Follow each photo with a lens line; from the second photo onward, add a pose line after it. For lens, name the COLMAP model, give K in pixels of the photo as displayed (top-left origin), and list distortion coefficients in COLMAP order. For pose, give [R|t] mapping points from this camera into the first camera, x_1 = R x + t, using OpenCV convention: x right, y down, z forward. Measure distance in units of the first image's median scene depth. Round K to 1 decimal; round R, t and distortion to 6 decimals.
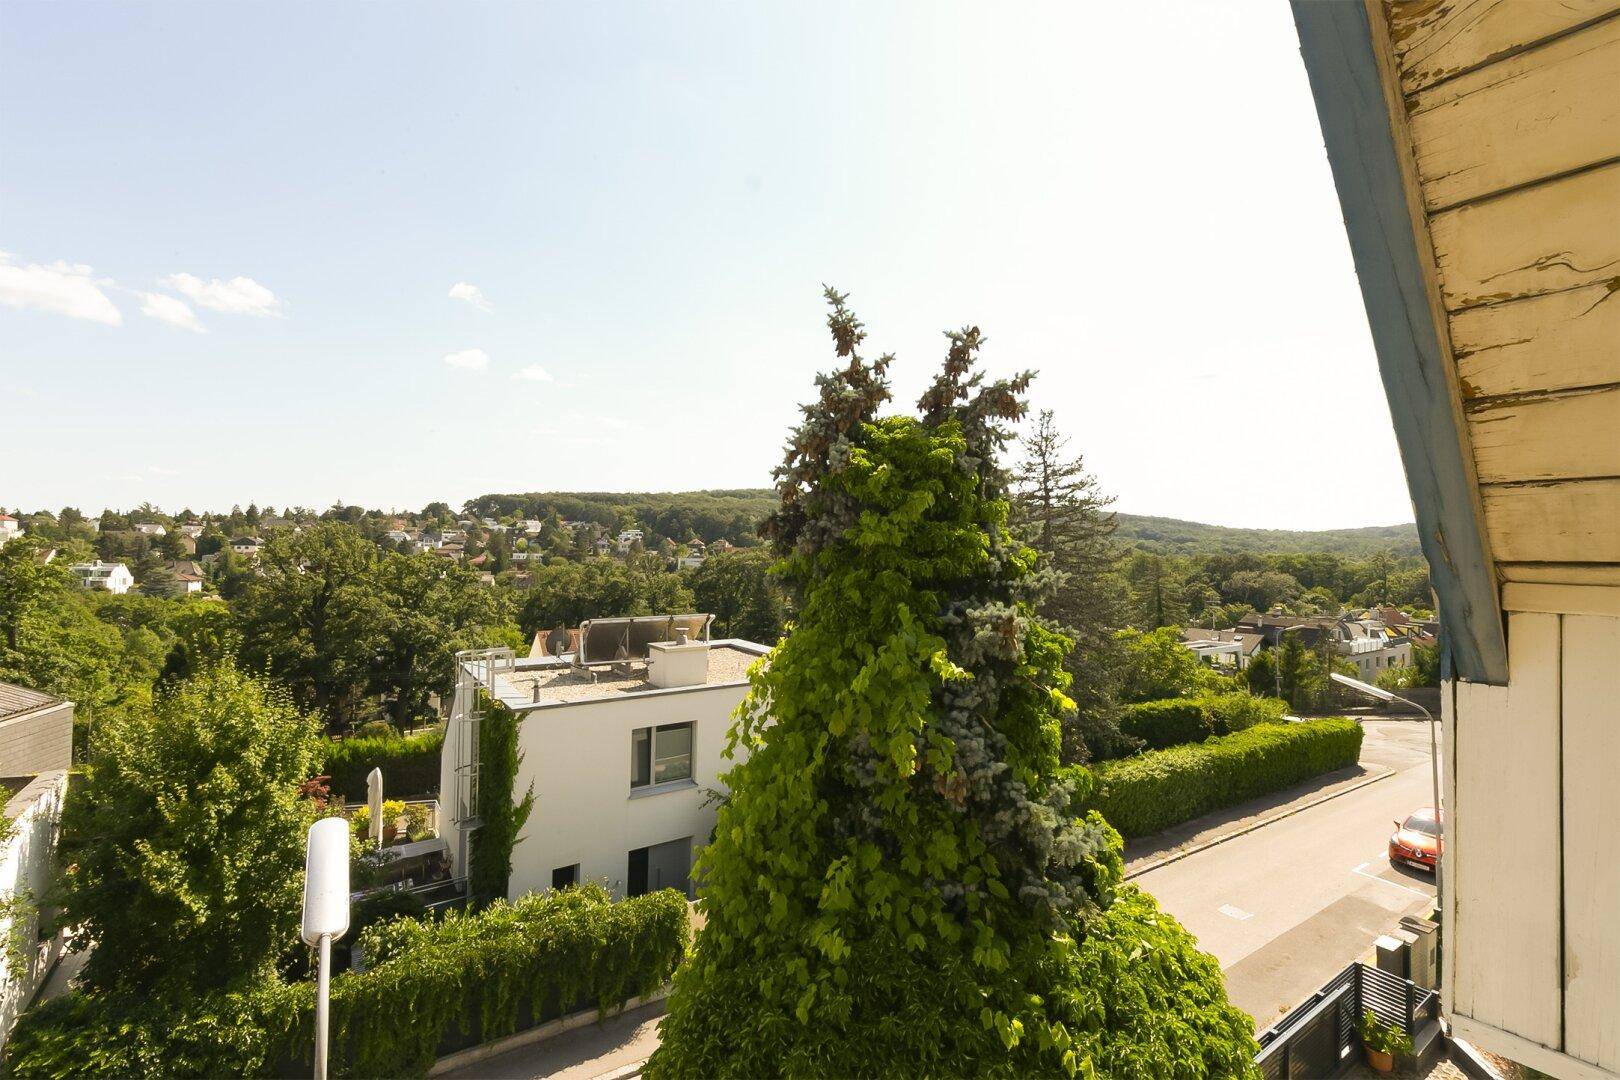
lens RADIAL K [[706.6, 0, 806.4], [0, 706.6, 557.0], [0, 0, 1]] dist [-0.000027, -0.000314]
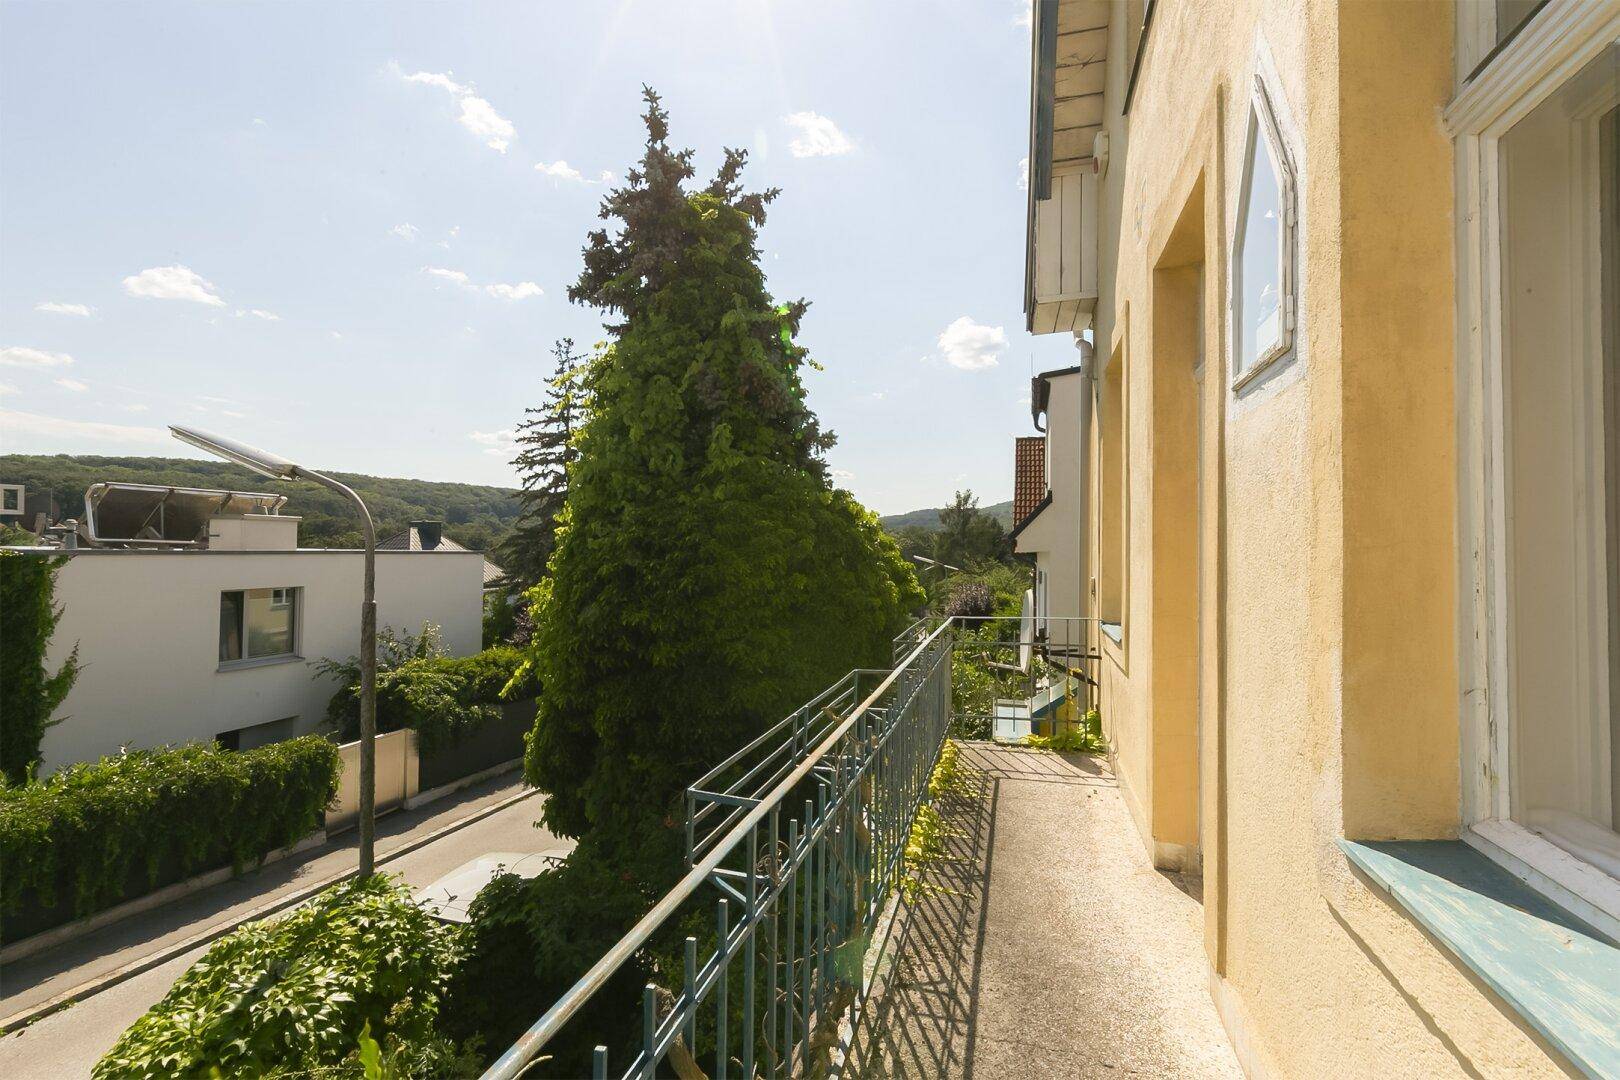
lens RADIAL K [[717.6, 0, 807.1], [0, 717.6, 563.4], [0, 0, 1]] dist [0.000778, -0.000542]
pose [[0.790192, -0.001834, 0.612857, -0.300363], [-0.005802, 0.999928, 0.010472, 0.272282], [-0.612832, -0.011831, 0.790124, -0.153739]]
